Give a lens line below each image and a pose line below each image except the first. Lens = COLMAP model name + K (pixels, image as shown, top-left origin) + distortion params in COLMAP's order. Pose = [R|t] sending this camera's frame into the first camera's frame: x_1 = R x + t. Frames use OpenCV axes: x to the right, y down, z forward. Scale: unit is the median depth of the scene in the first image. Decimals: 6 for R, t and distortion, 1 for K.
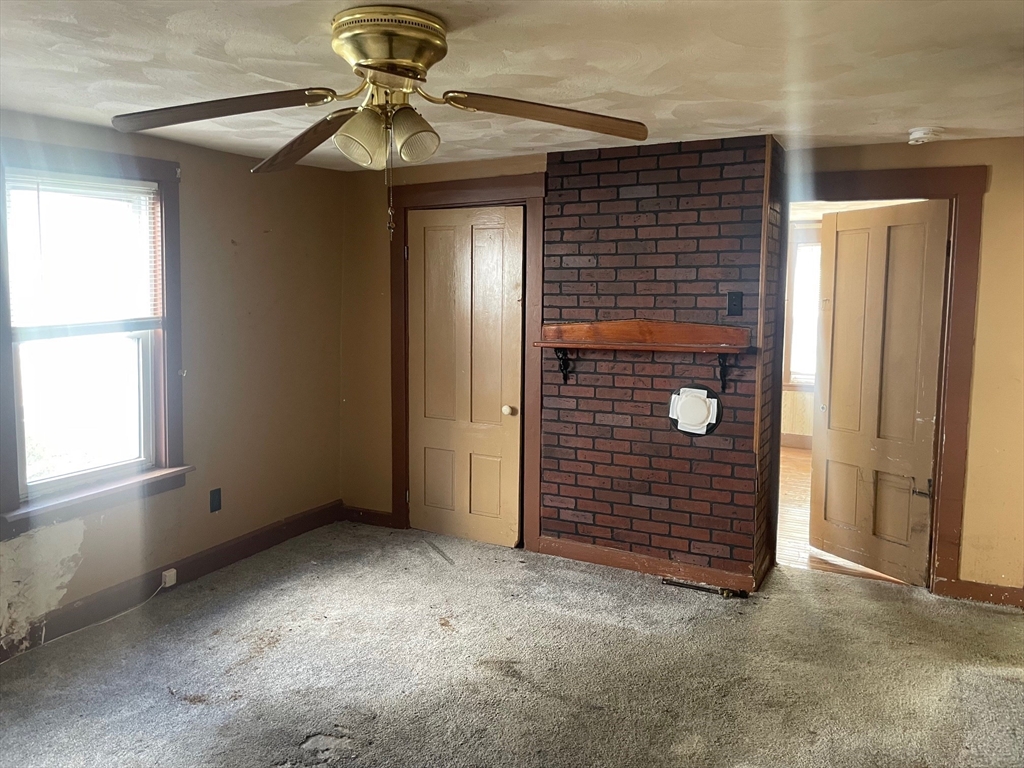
lens RADIAL K [[793.8, 0, 506.4], [0, 793.8, 377.2], [0, 0, 1]] dist [0.085186, -0.062811]
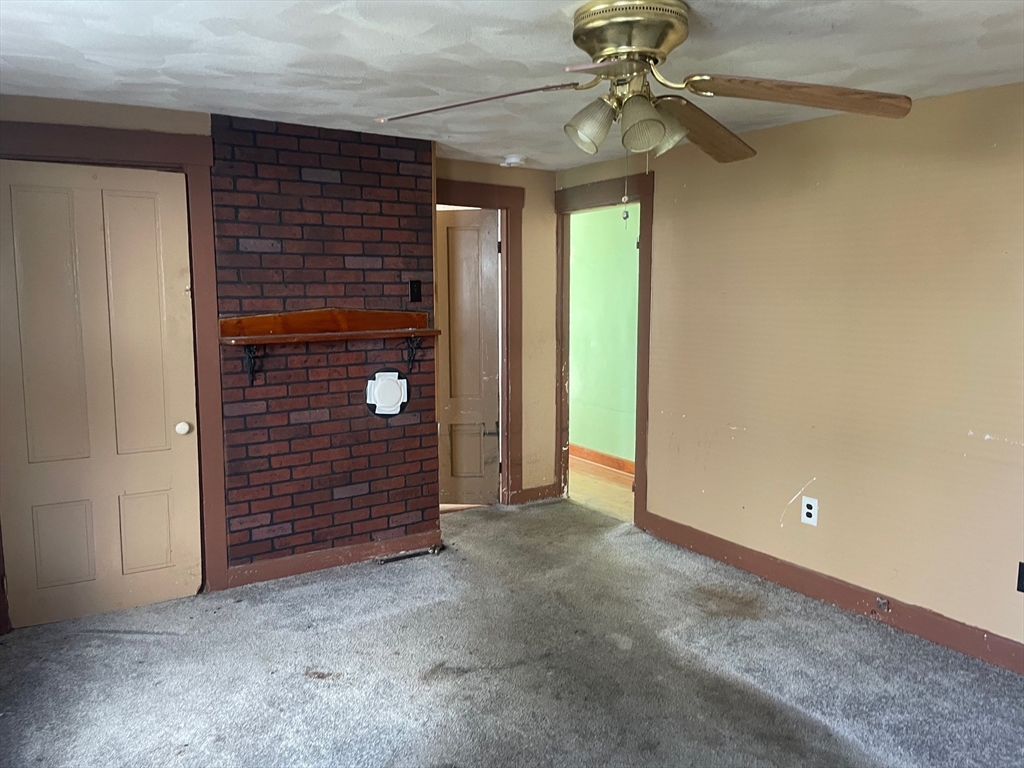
lens RADIAL K [[793.8, 0, 508.6], [0, 793.8, 379.4], [0, 0, 1]] dist [0.085186, -0.062811]
pose [[0.480994, -0.114725, 0.869185, -0.583957], [0.096489, 0.992306, 0.077581, -0.041274], [-0.871398, 0.046551, 0.488363, 0.340802]]
